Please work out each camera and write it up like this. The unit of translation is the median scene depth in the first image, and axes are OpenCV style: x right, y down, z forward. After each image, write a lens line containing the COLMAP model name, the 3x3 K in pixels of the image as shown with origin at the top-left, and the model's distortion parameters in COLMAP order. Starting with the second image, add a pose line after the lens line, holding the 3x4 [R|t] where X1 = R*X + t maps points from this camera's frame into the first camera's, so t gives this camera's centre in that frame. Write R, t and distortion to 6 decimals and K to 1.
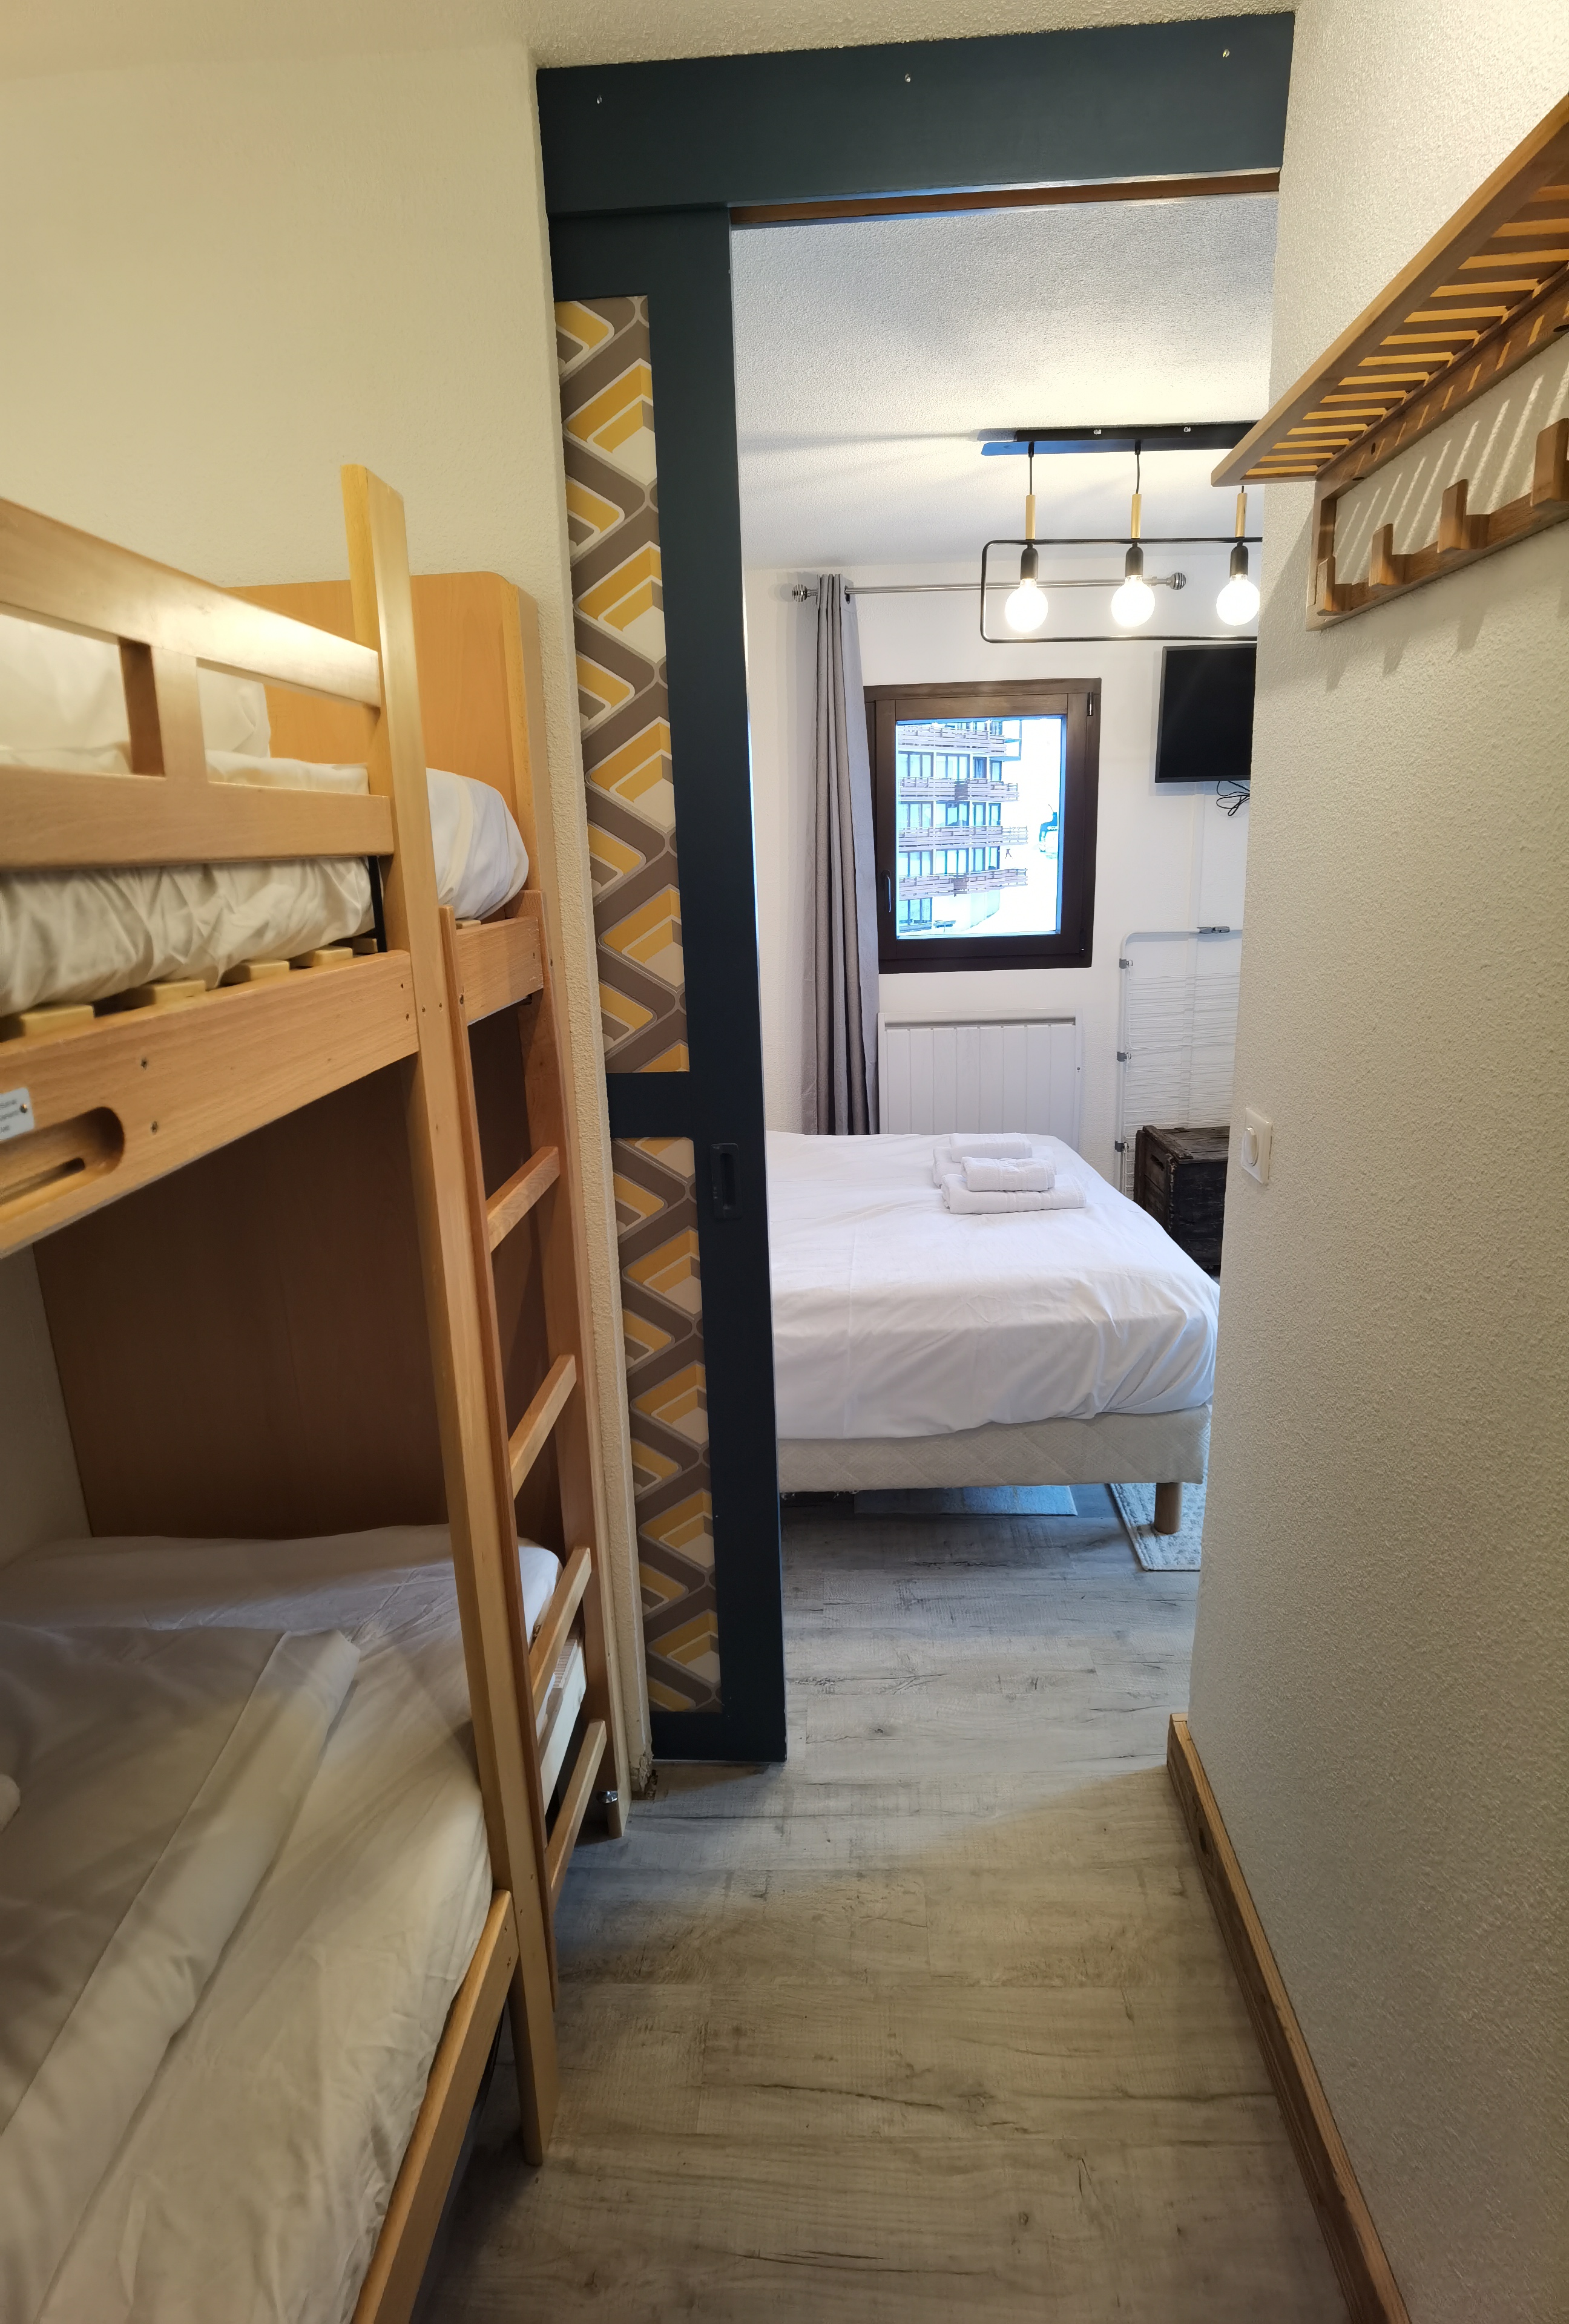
lens RADIAL K [[1223.9, 0, 791.7], [0, 1223.9, 1159.8], [0, 0, 1]] dist [-0.046711, 0.024628]
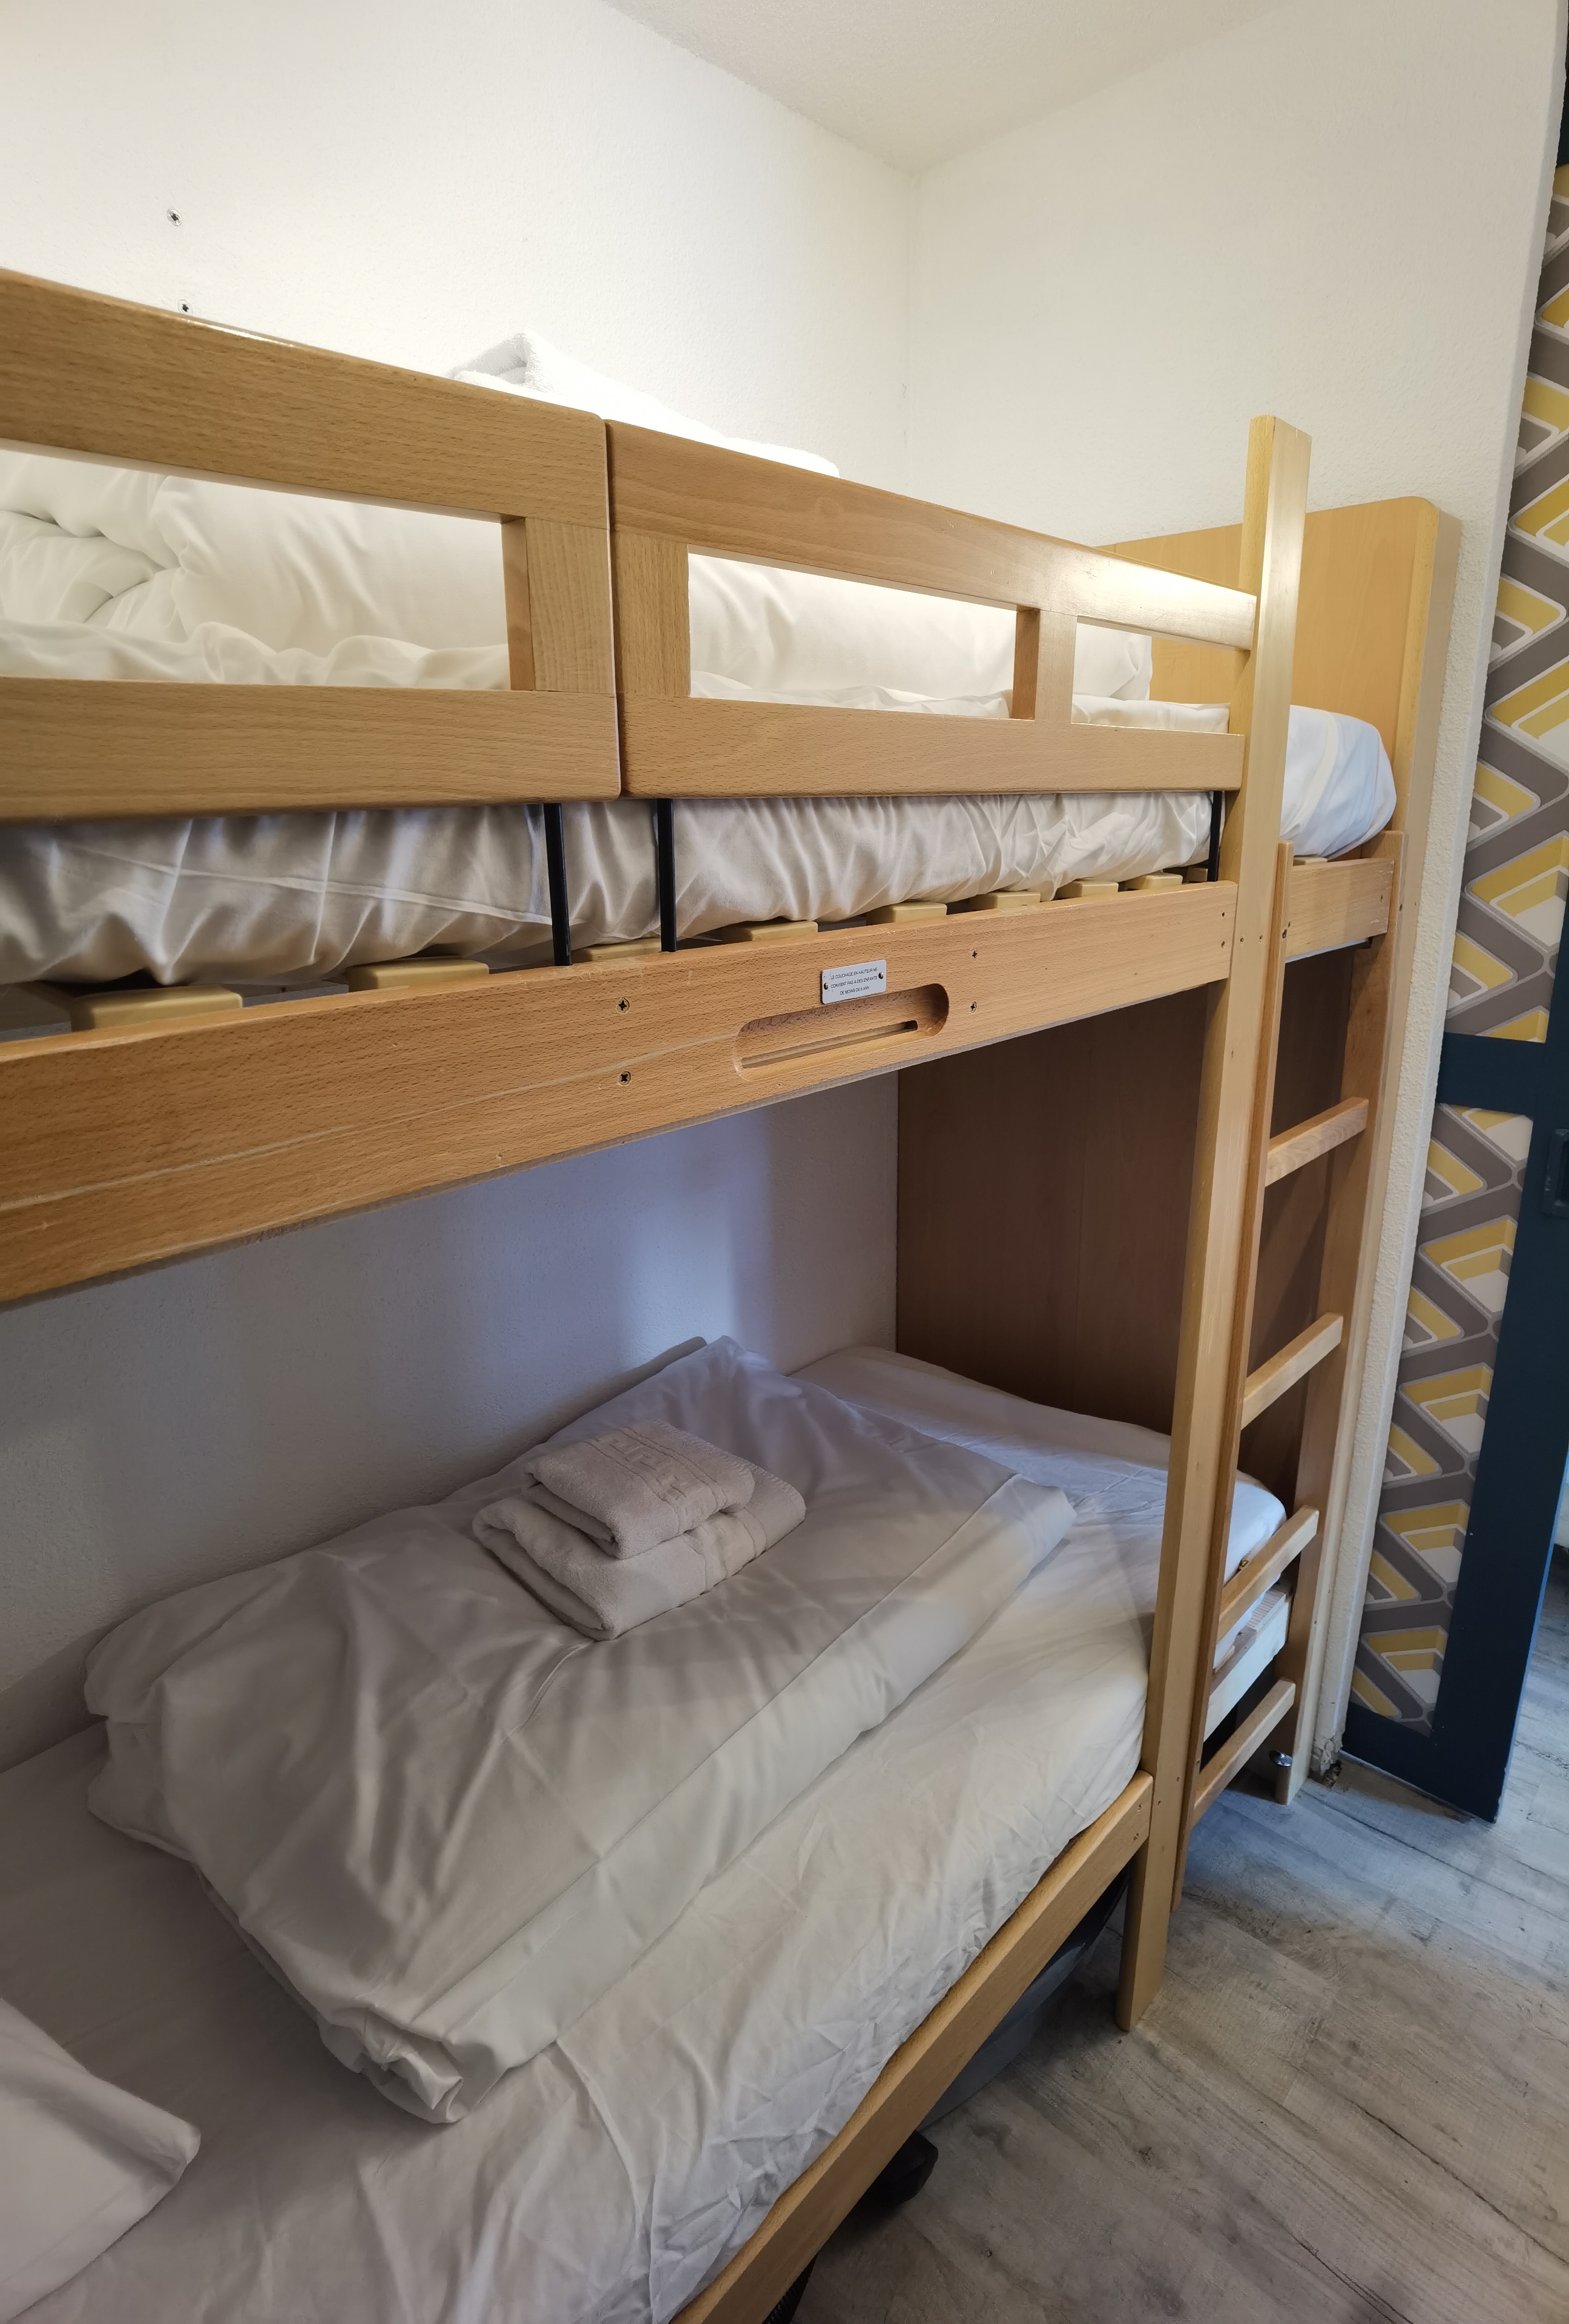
lens RADIAL K [[1223.9, 0, 780.2], [0, 1223.9, 1161.9], [0, 0, 1]] dist [-0.046711, 0.024628]
pose [[0.761743, 0.200080, -0.616211, 0.055021], [-0.168765, 0.979562, 0.109436, 0.011306], [0.625513, 0.020632, 0.779941, -0.042568]]
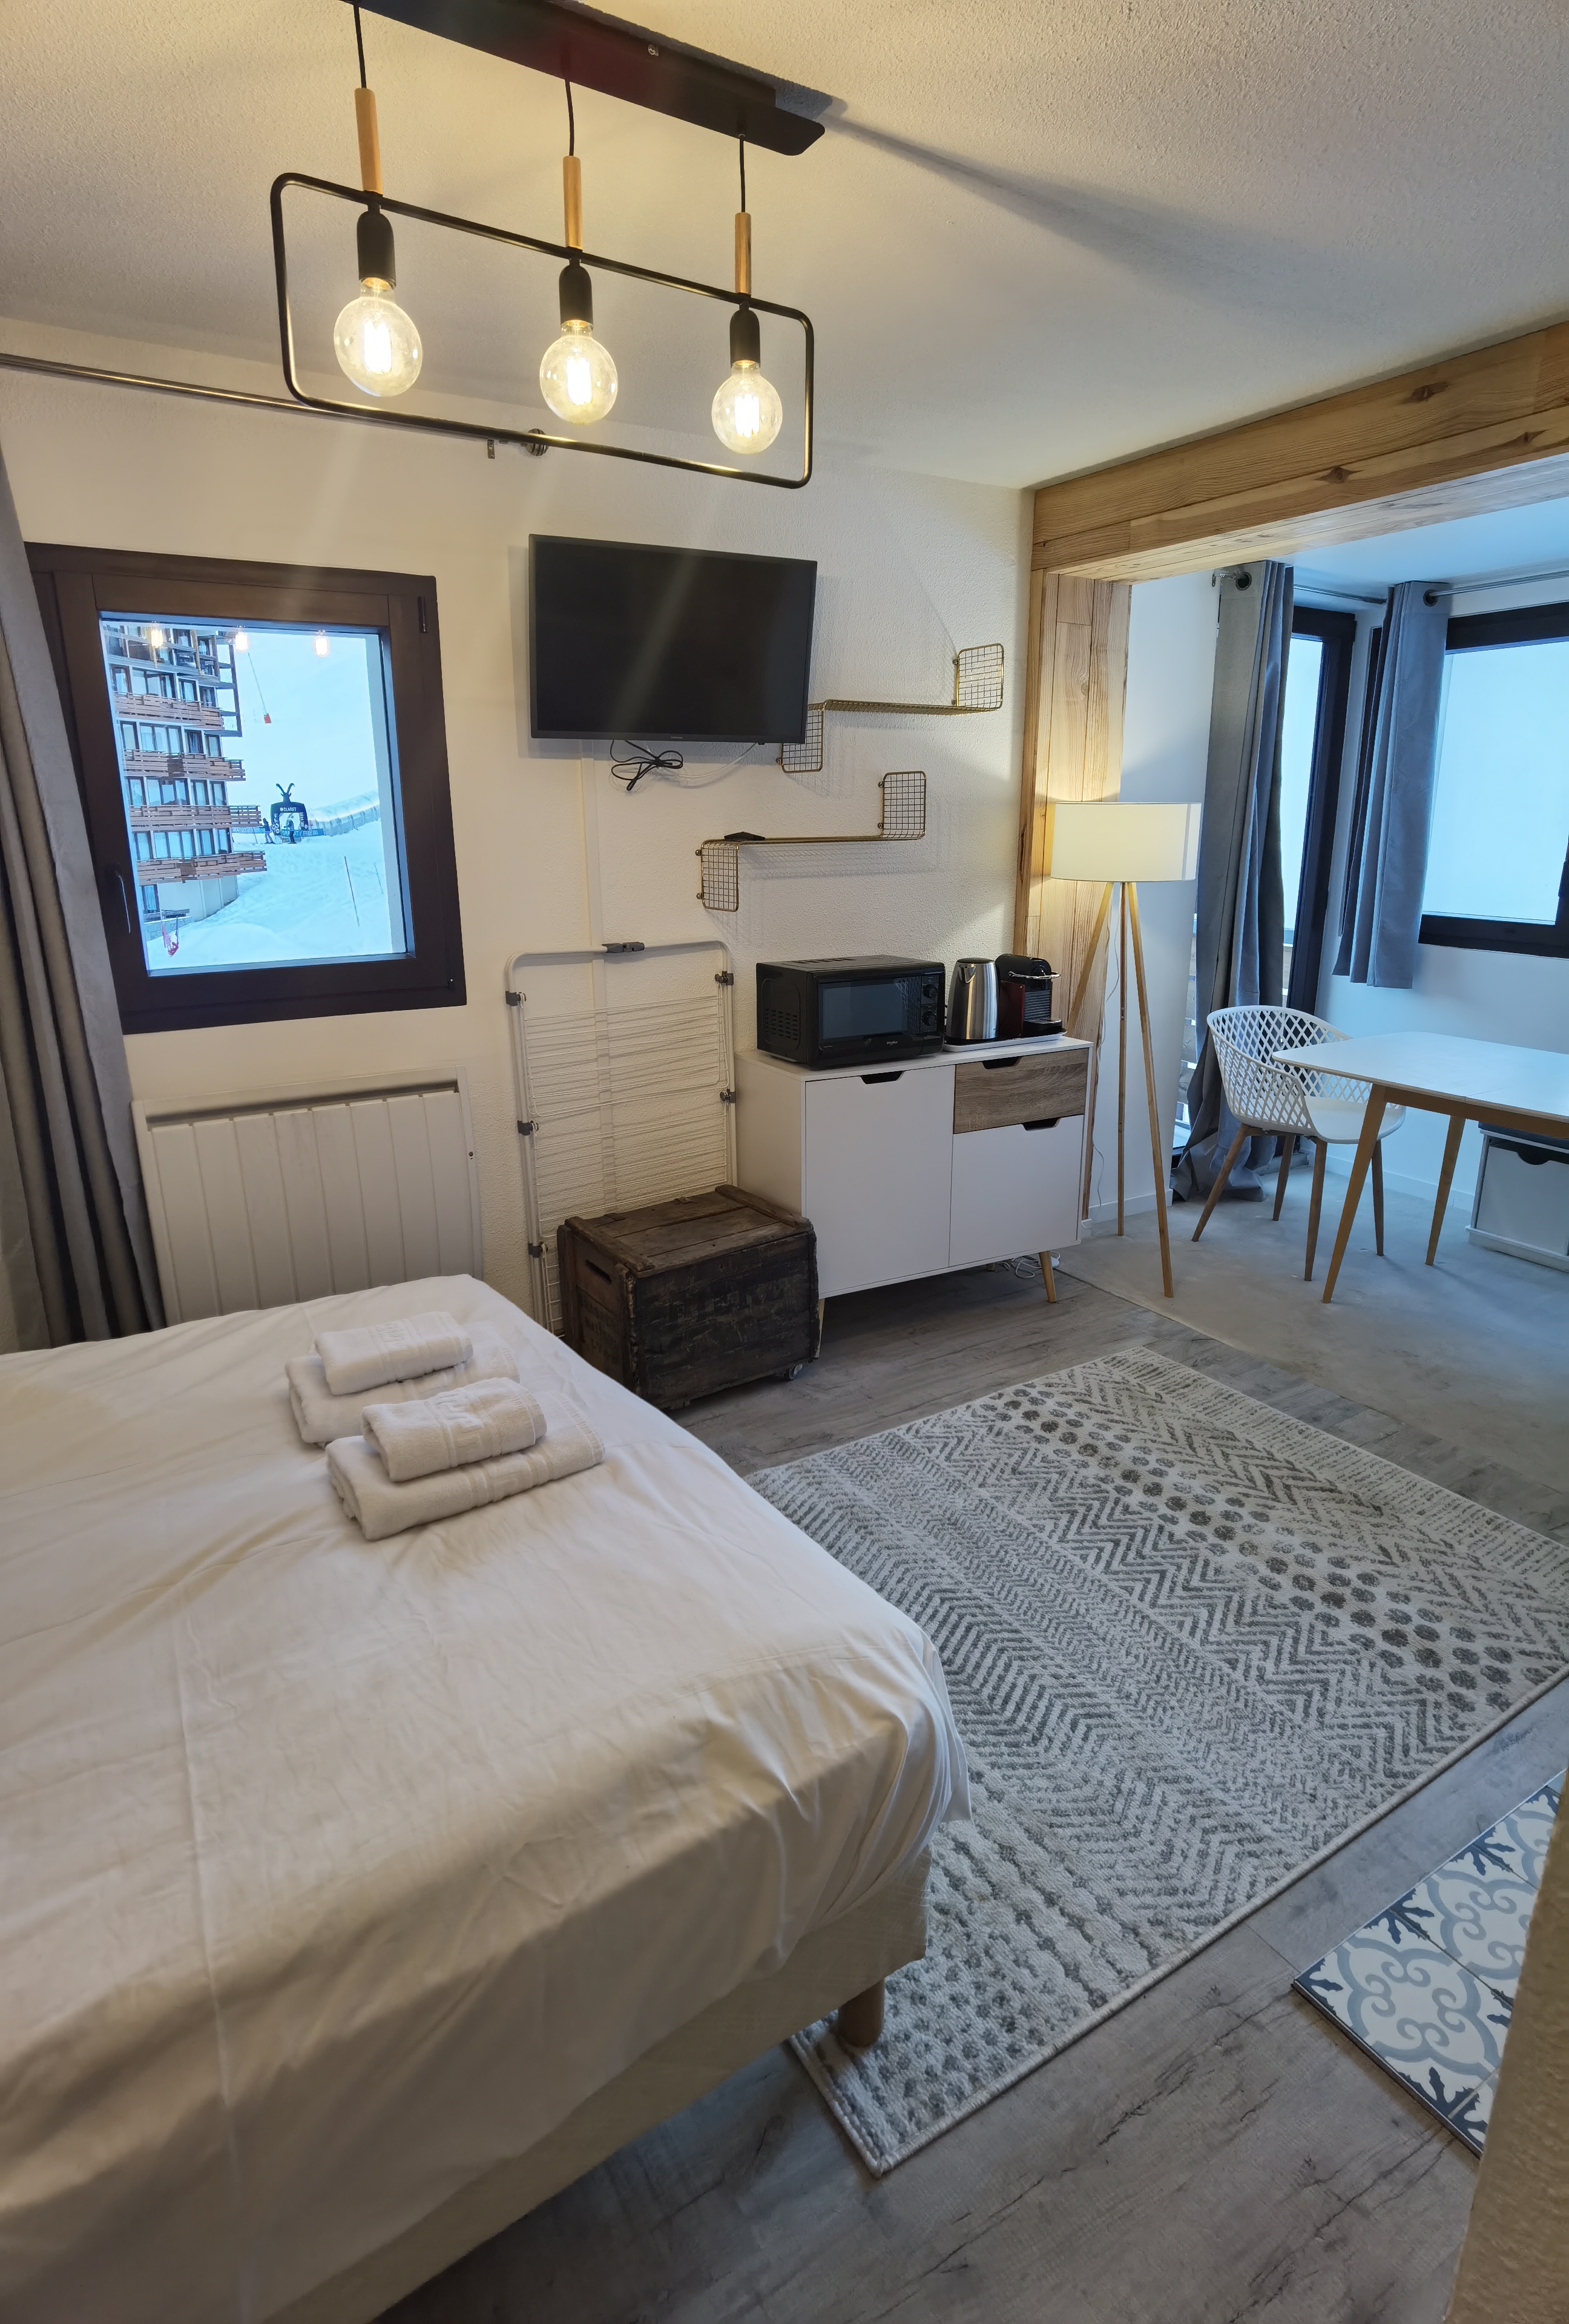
lens RADIAL K [[1223.9, 0, 780.4], [0, 1223.9, 1159.7], [0, 0, 1]] dist [-0.046711, 0.024628]
pose [[0.836548, -0.126598, 0.533067, 0.049148], [0.119852, 0.991658, 0.047425, -0.239204], [-0.534624, 0.024216, 0.844743, 0.953007]]
